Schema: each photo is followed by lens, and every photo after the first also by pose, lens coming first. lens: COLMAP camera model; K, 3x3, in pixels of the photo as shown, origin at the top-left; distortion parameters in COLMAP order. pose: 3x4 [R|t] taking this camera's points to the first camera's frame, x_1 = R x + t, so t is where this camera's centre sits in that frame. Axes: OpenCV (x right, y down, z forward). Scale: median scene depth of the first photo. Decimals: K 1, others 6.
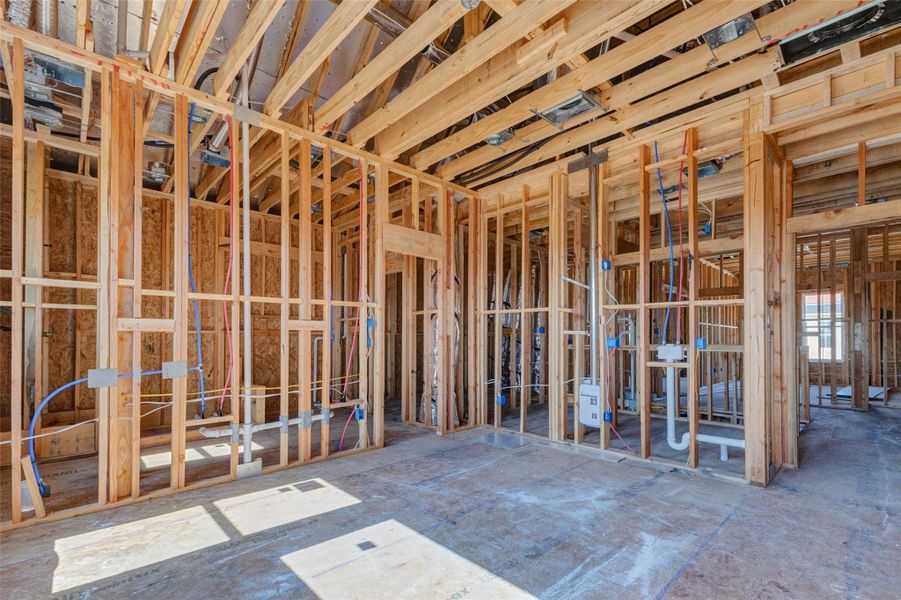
lens RADIAL K [[405.3, 0, 454.8], [0, 405.3, 337.7], [0, 0, 1]] dist [-0.000439, -0.000034]
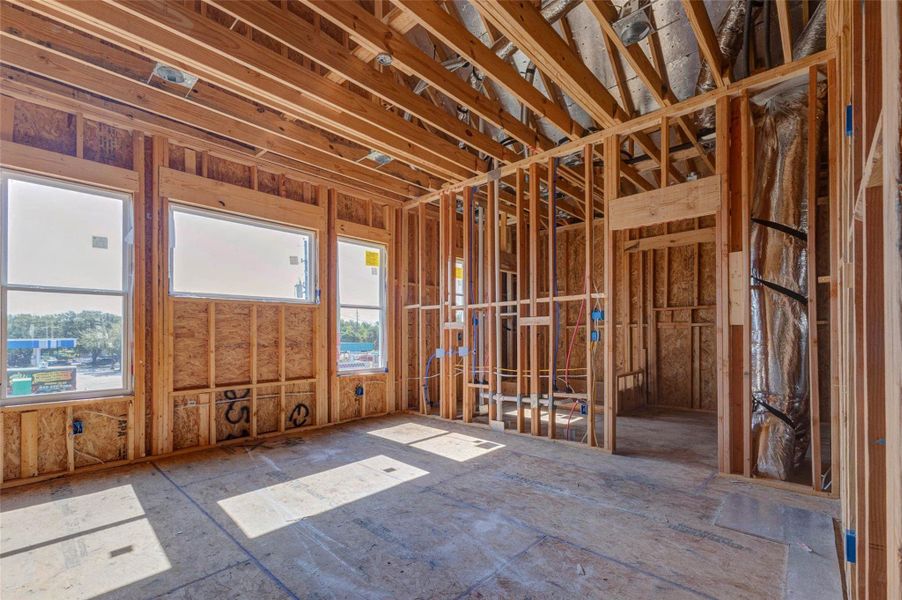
lens RADIAL K [[397.0, 0, 451.2], [0, 397.0, 331.2], [0, 0, 1]] dist [0.000995, 0.000244]
pose [[0.062813, -0.004244, -0.998016, 0.866071], [0.011549, 0.999927, -0.003526, 0.000016], [0.997958, -0.011305, 0.062858, 0.767408]]
